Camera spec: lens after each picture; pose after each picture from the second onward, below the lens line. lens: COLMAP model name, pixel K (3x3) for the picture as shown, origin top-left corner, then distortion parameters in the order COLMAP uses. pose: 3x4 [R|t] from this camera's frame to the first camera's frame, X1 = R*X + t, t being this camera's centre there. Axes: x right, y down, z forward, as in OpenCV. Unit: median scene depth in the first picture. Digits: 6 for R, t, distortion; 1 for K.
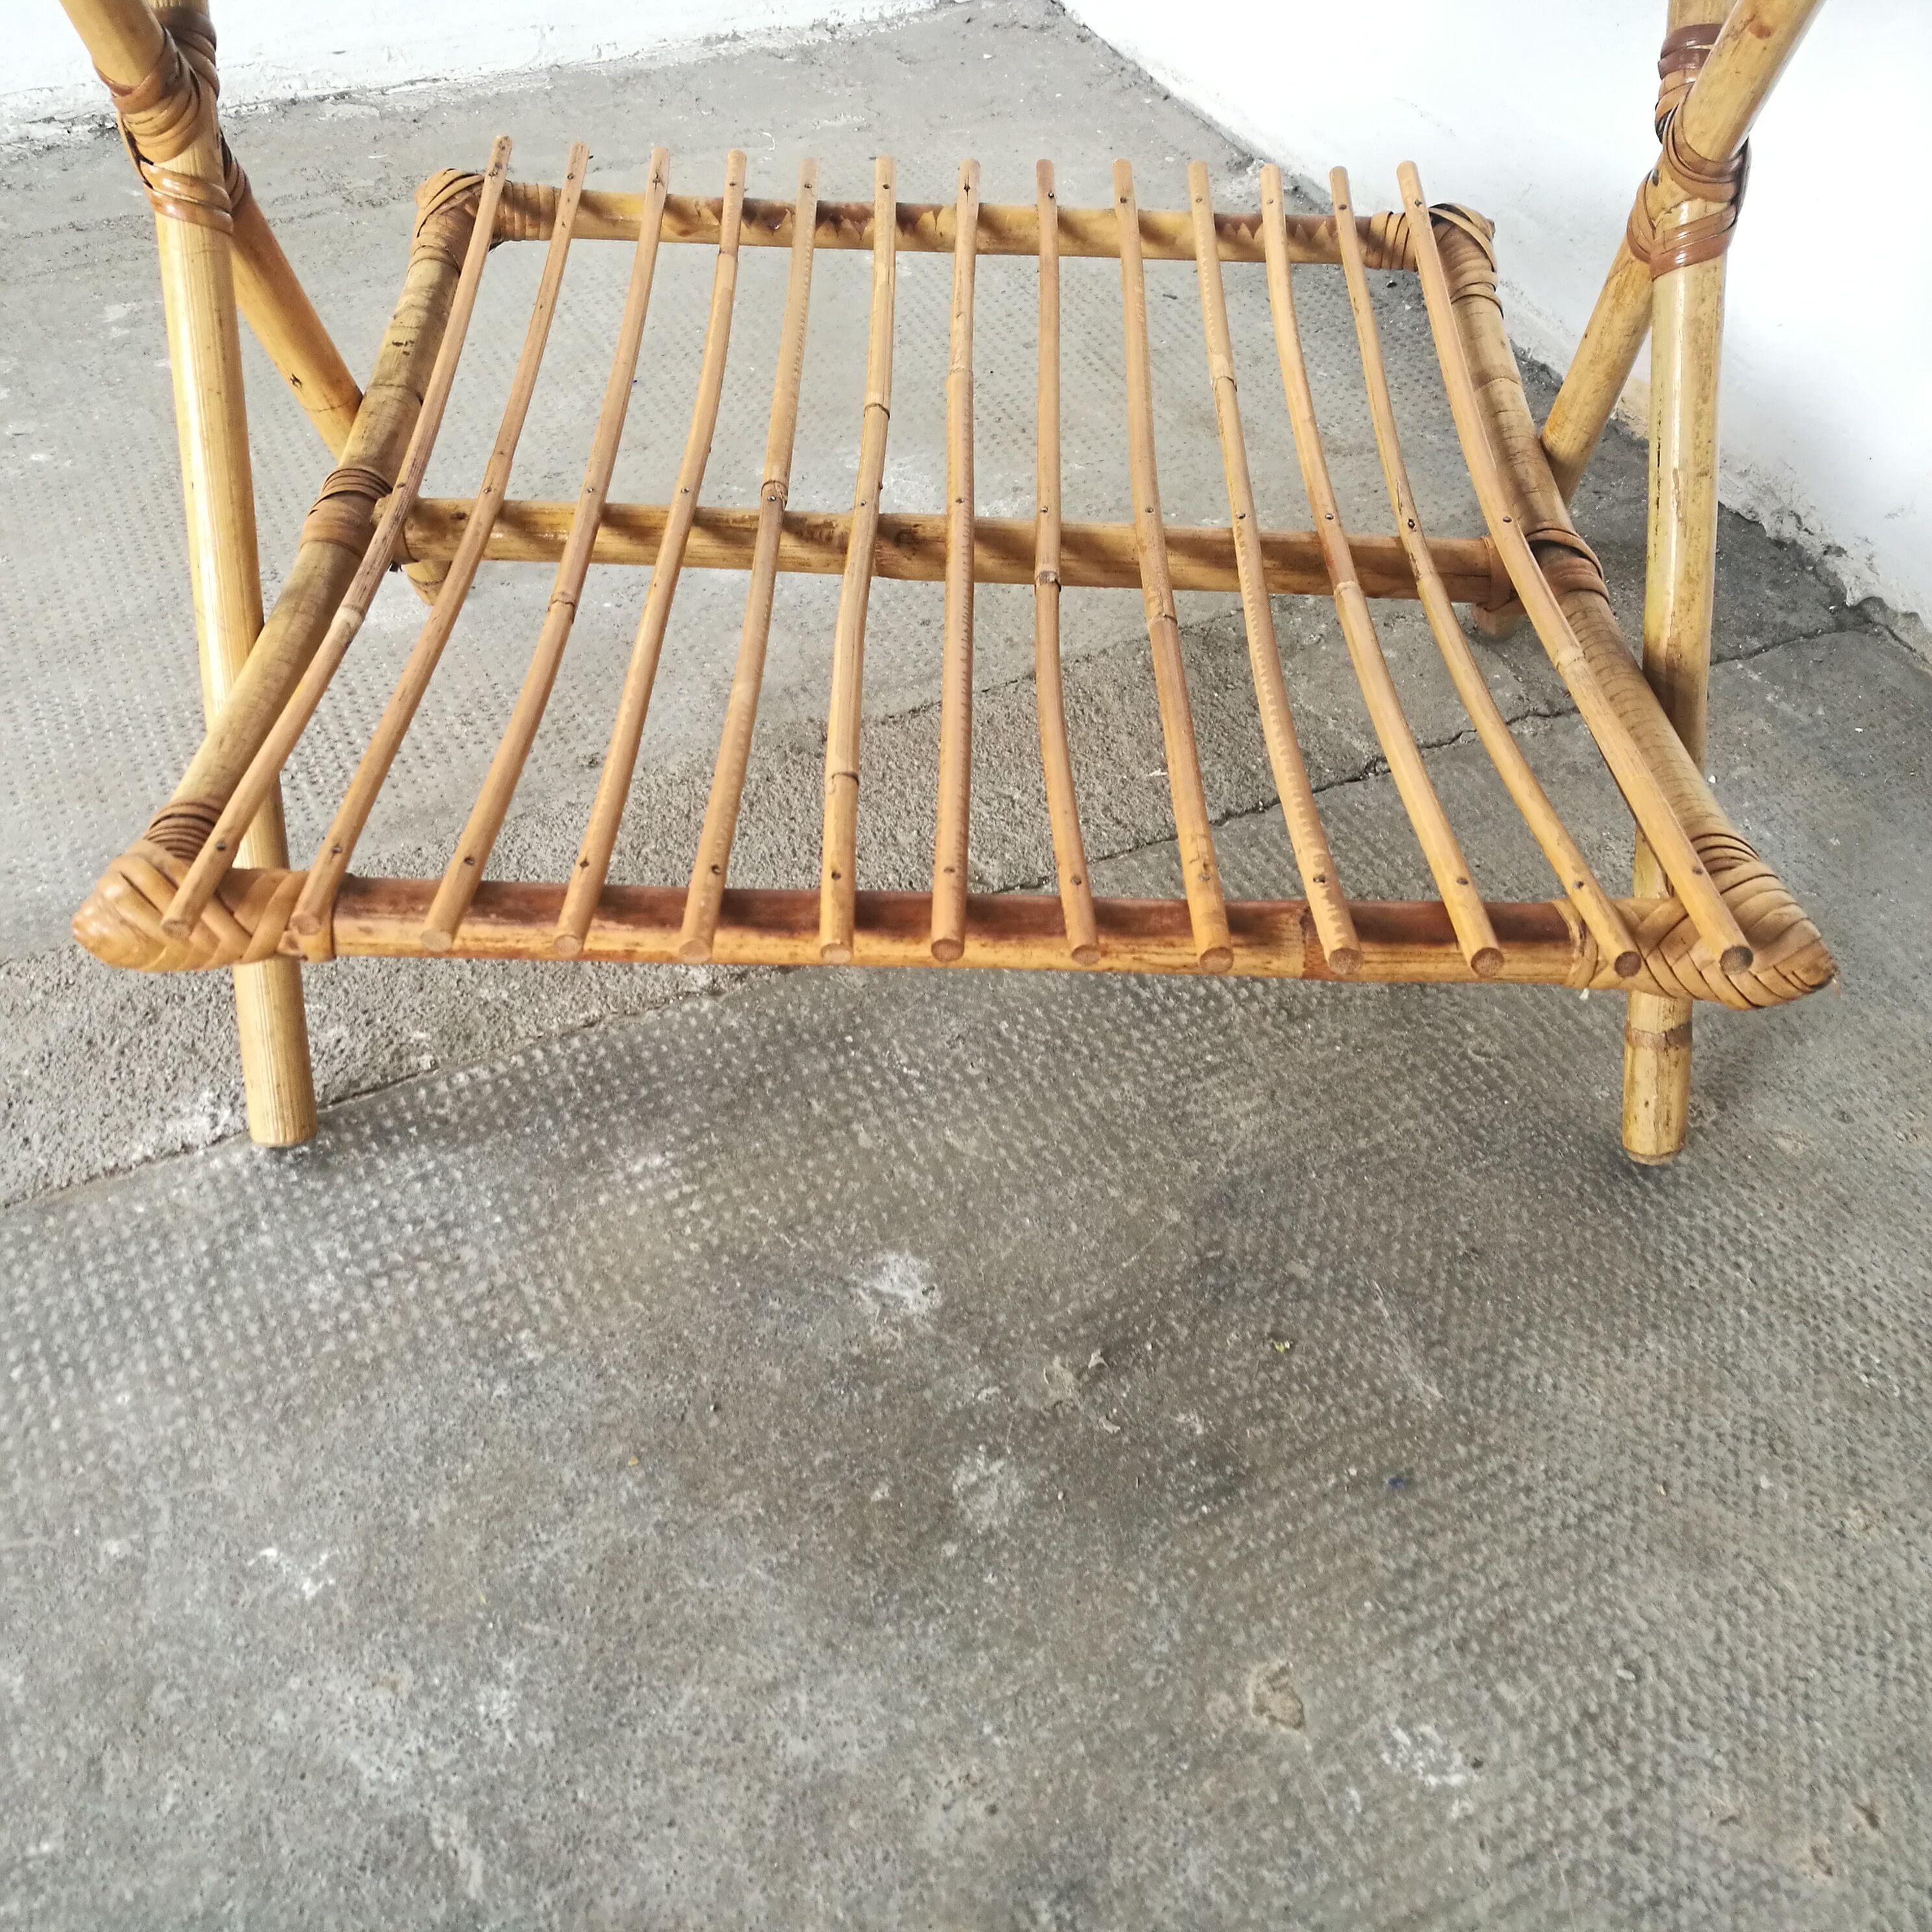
lens RADIAL K [[2056.2, 0, 979.7], [0, 2056.2, 1006.7], [0, 0, 1]] dist [-0.017477, 0.000000]
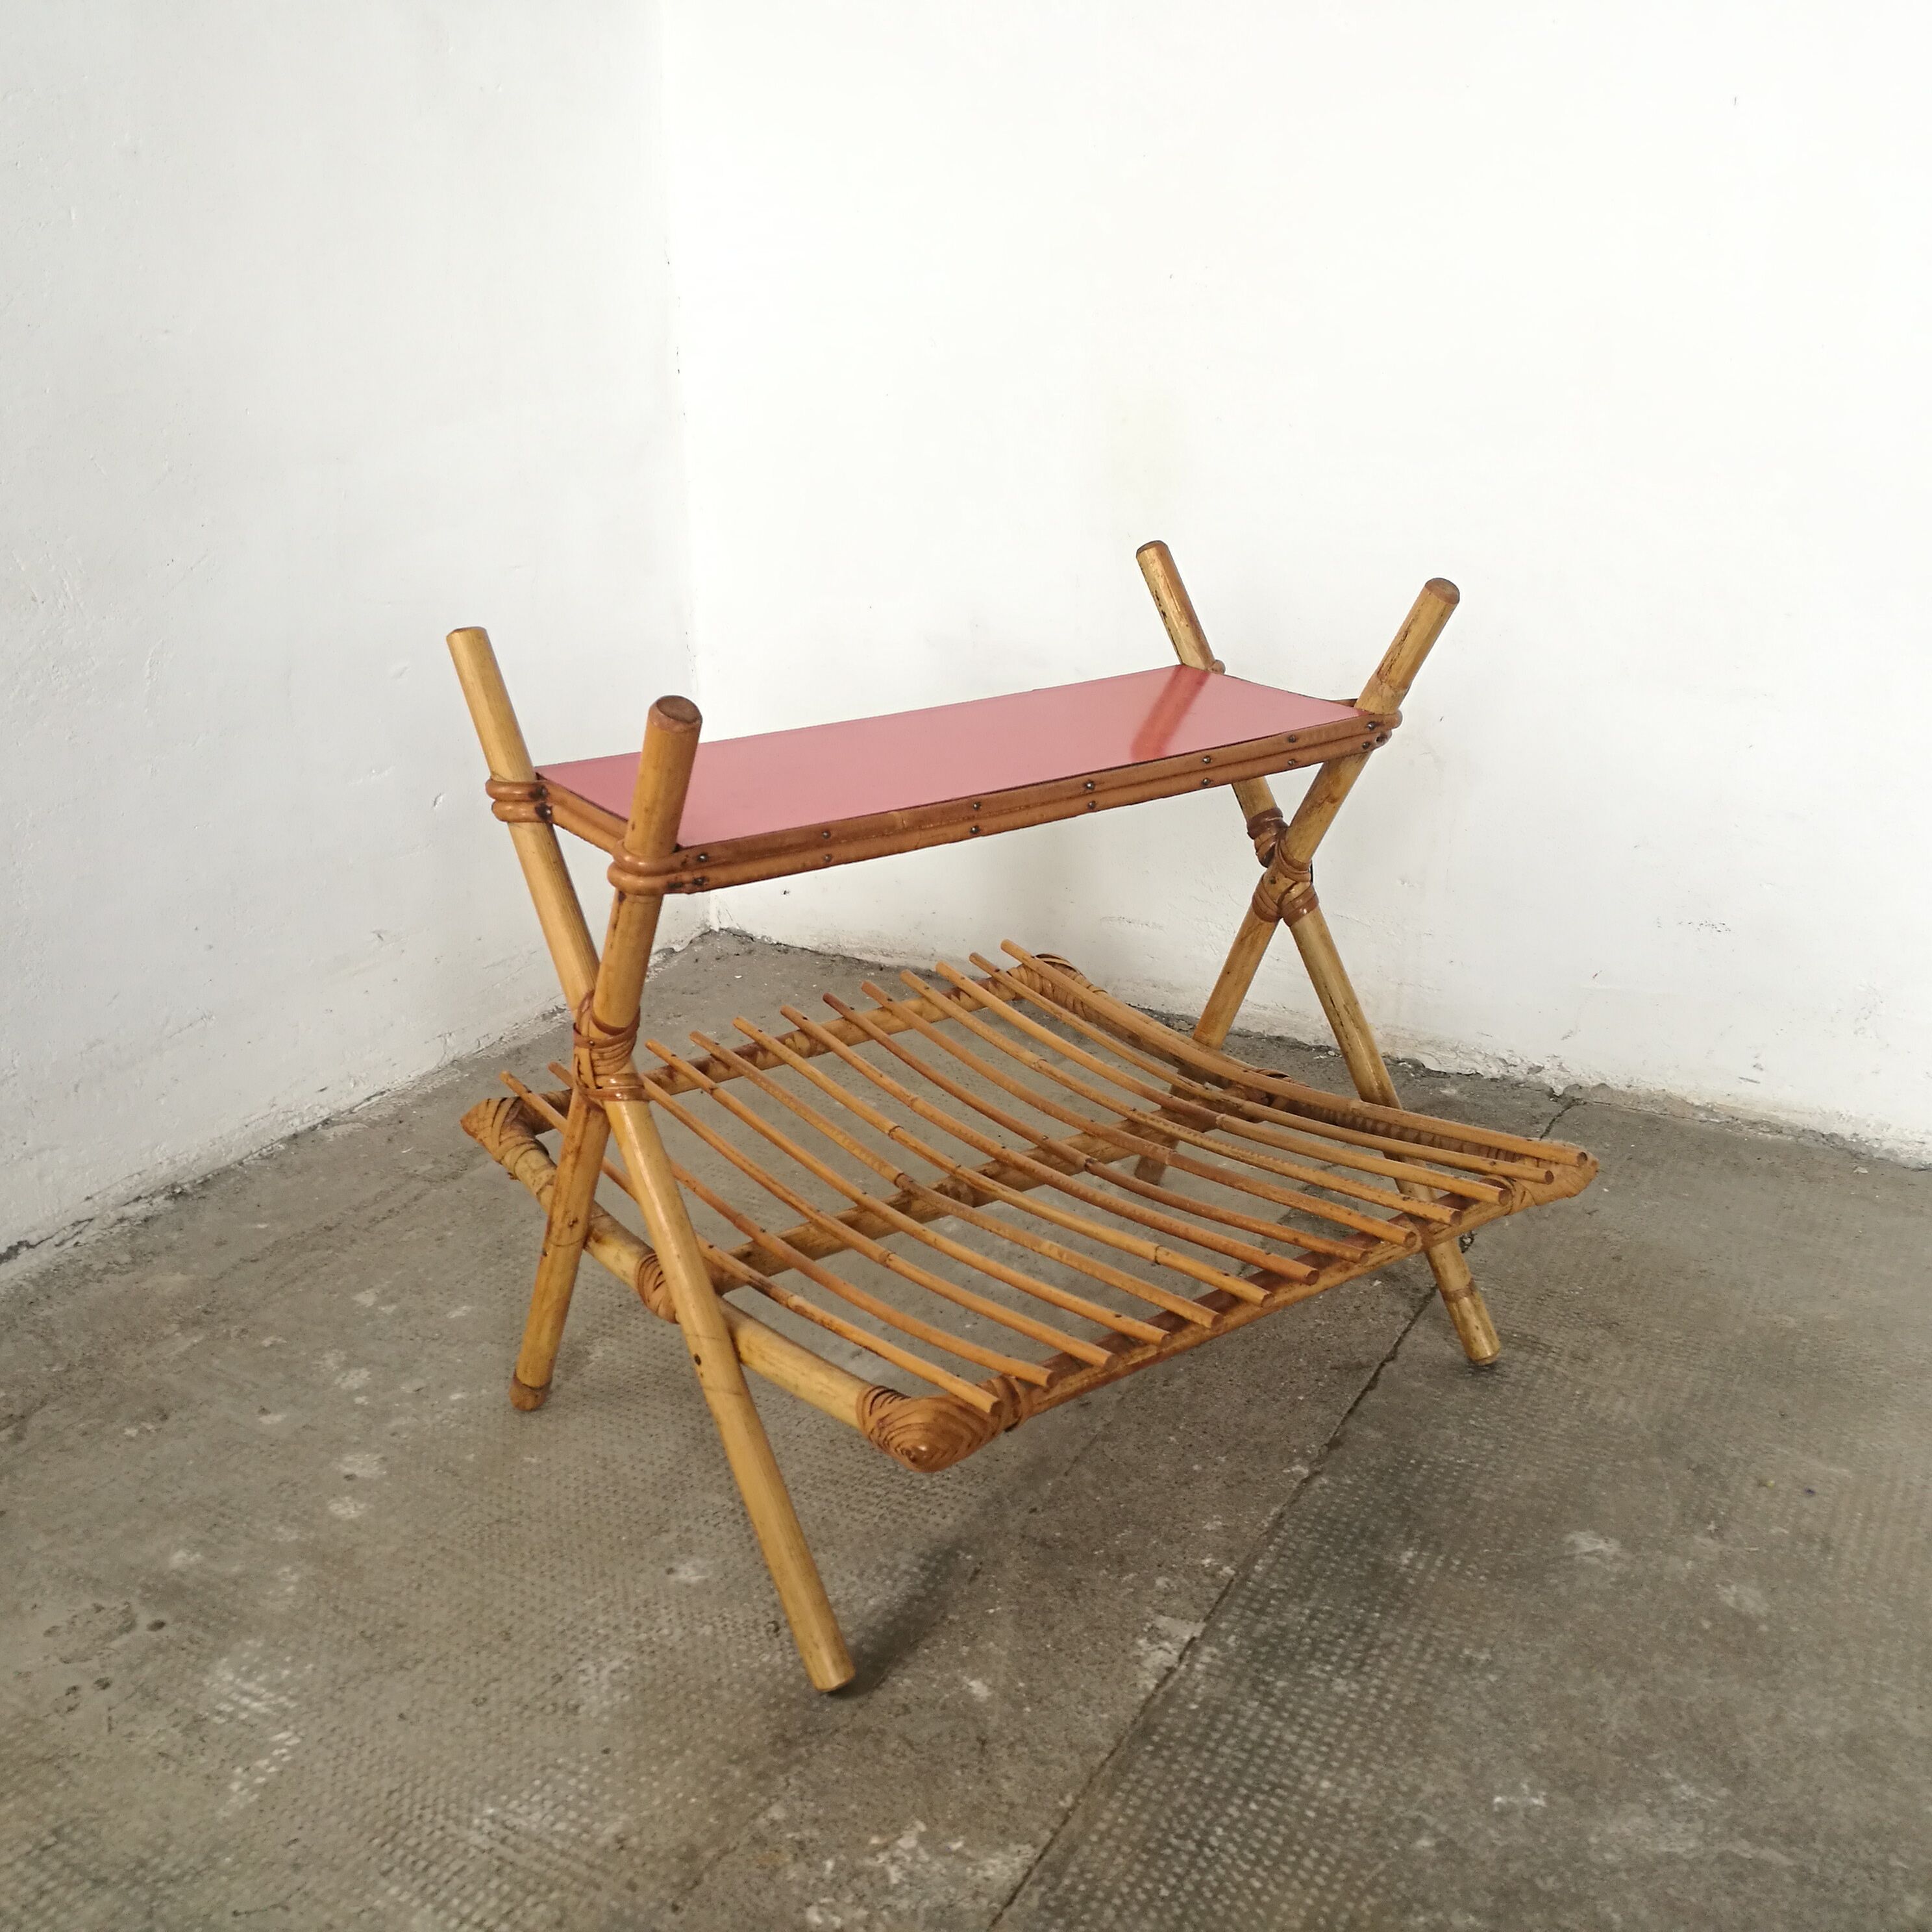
lens RADIAL K [[2056.2, 0, 981.9], [0, 2056.2, 975.2], [0, 0, 1]] dist [-0.017477, 0.000000]
pose [[0.822355, -0.235821, 0.517803, -1.025942], [0.430470, 0.852970, -0.295191, 0.019877], [-0.372058, 0.465651, 0.802958, -0.294152]]
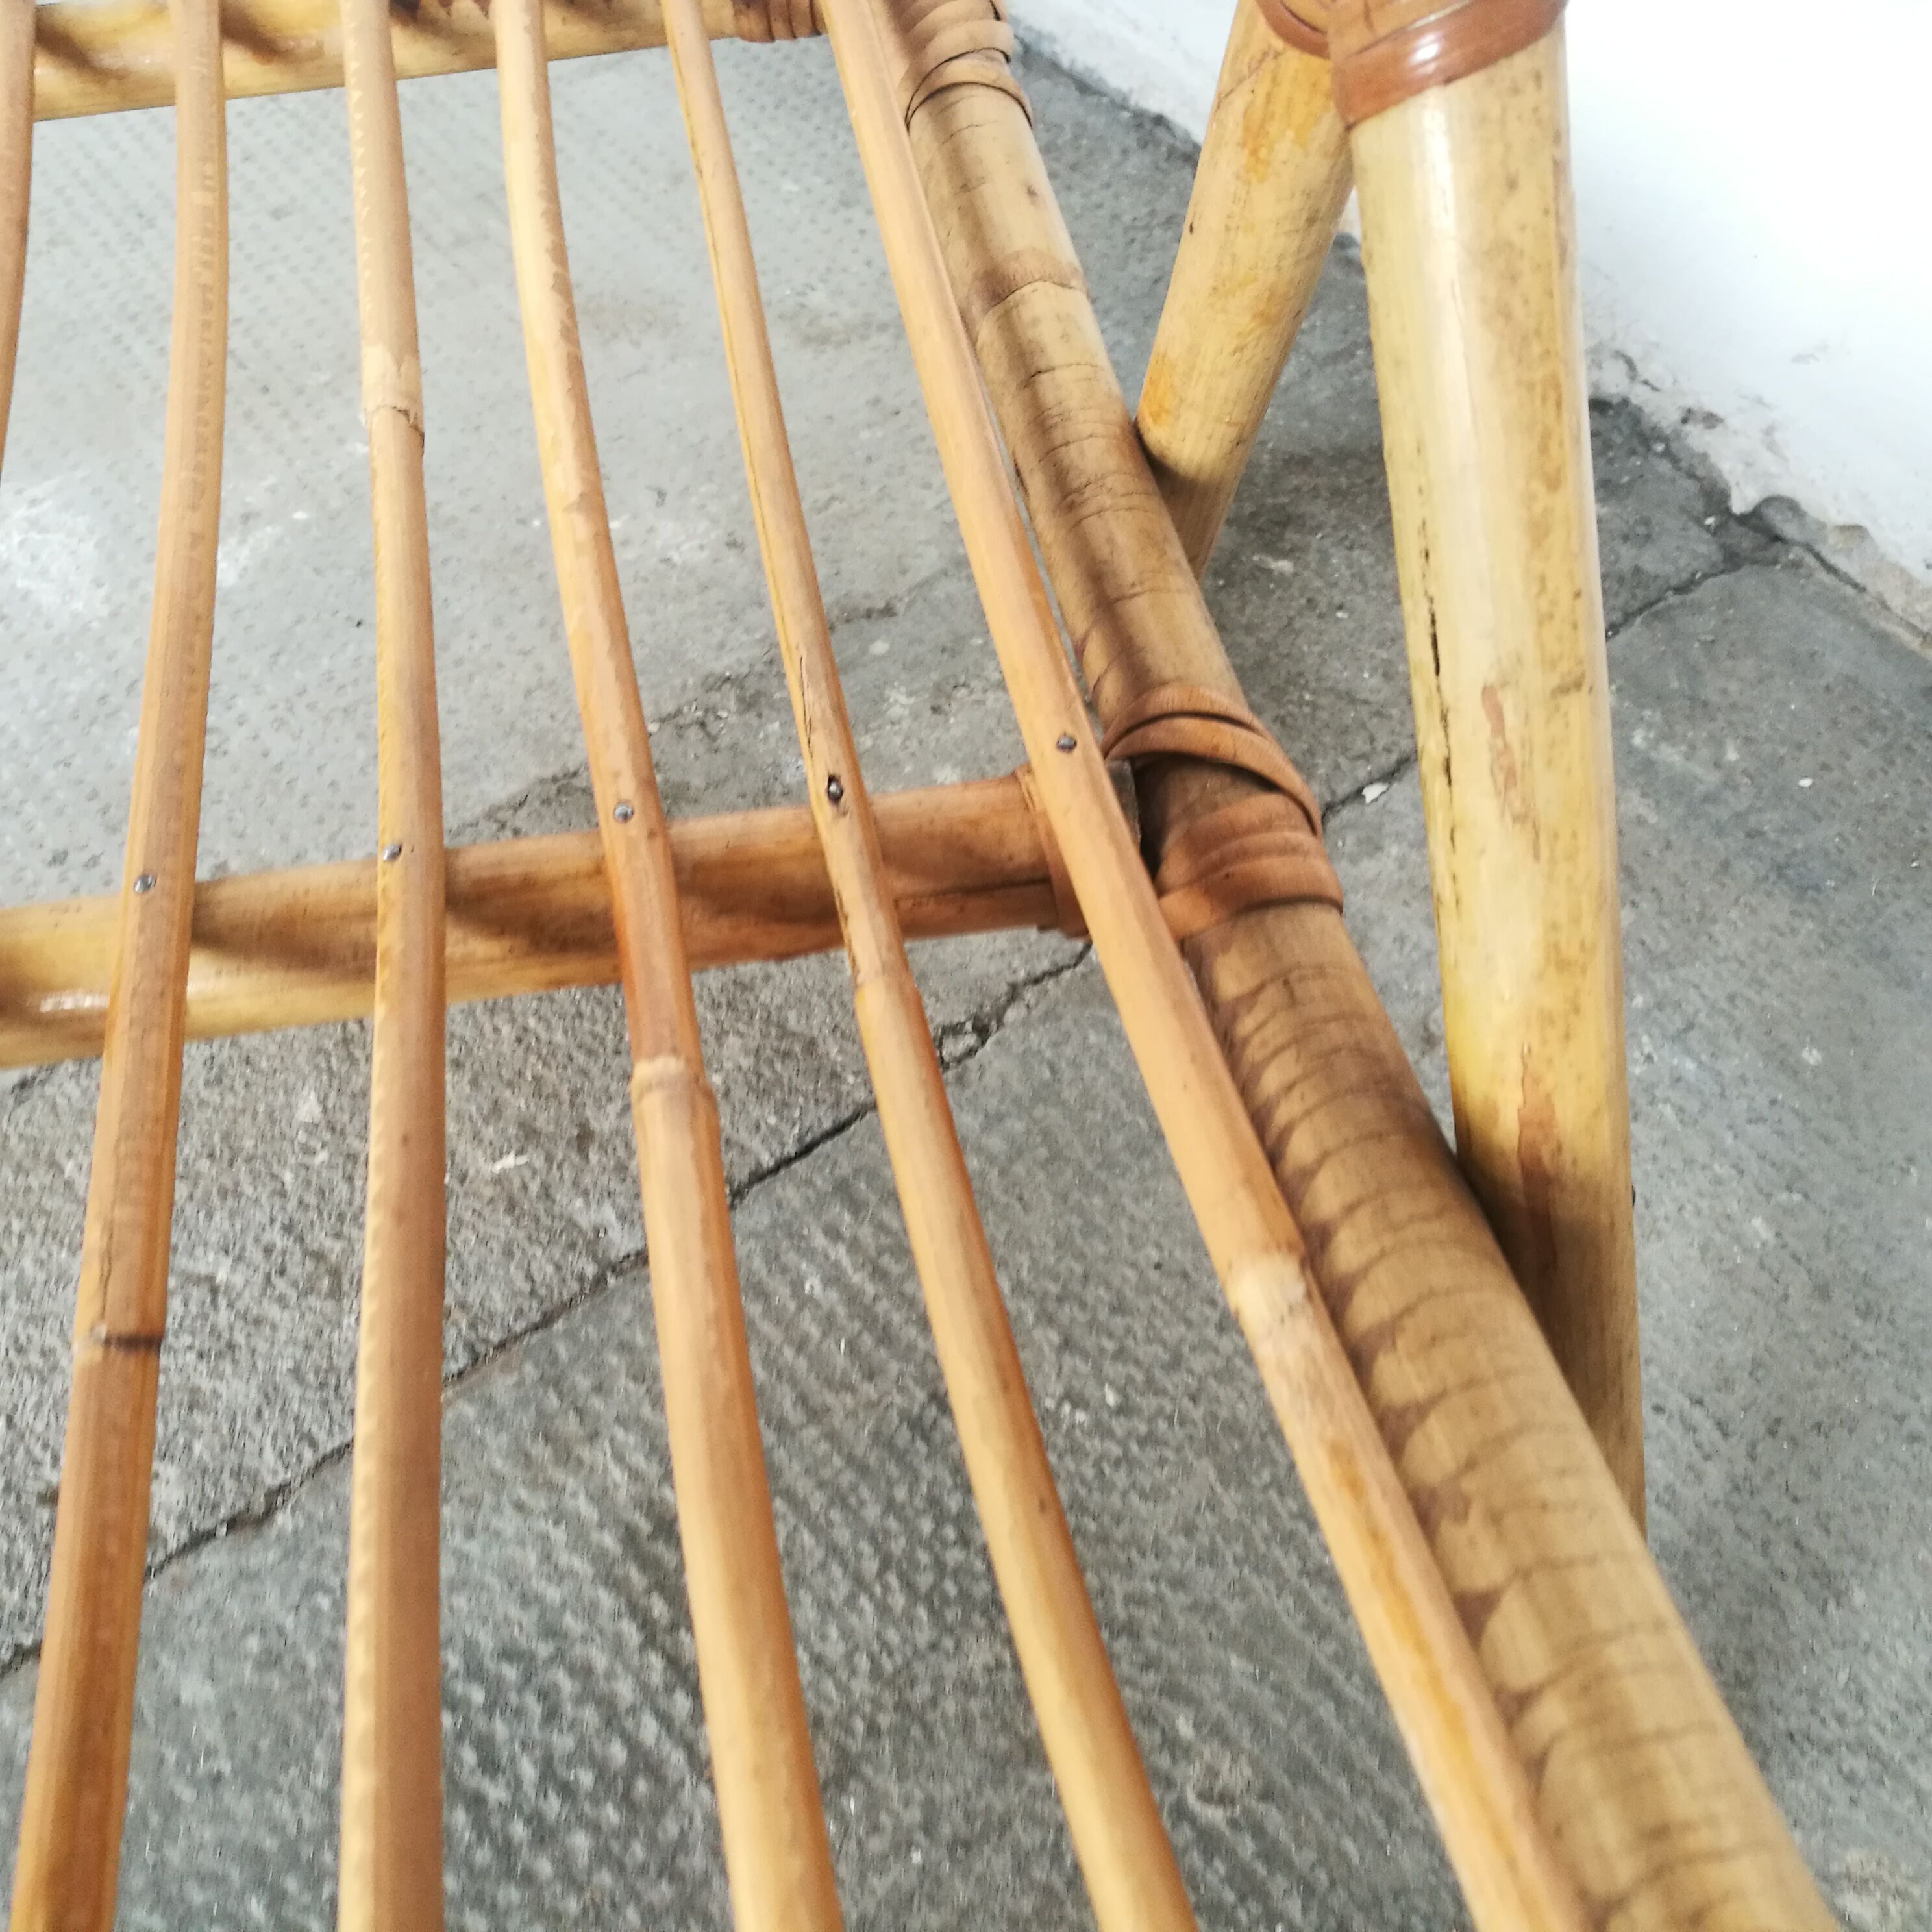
lens RADIAL K [[2056.2, 0, 1027.5], [0, 2056.2, 994.7], [0, 0, 1]] dist [-0.017477, 0.000000]
pose [[0.977004, -0.185764, 0.104670, 0.182709], [0.168161, 0.973112, 0.157399, -0.233345], [-0.131095, -0.136178, 0.981972, 0.556261]]
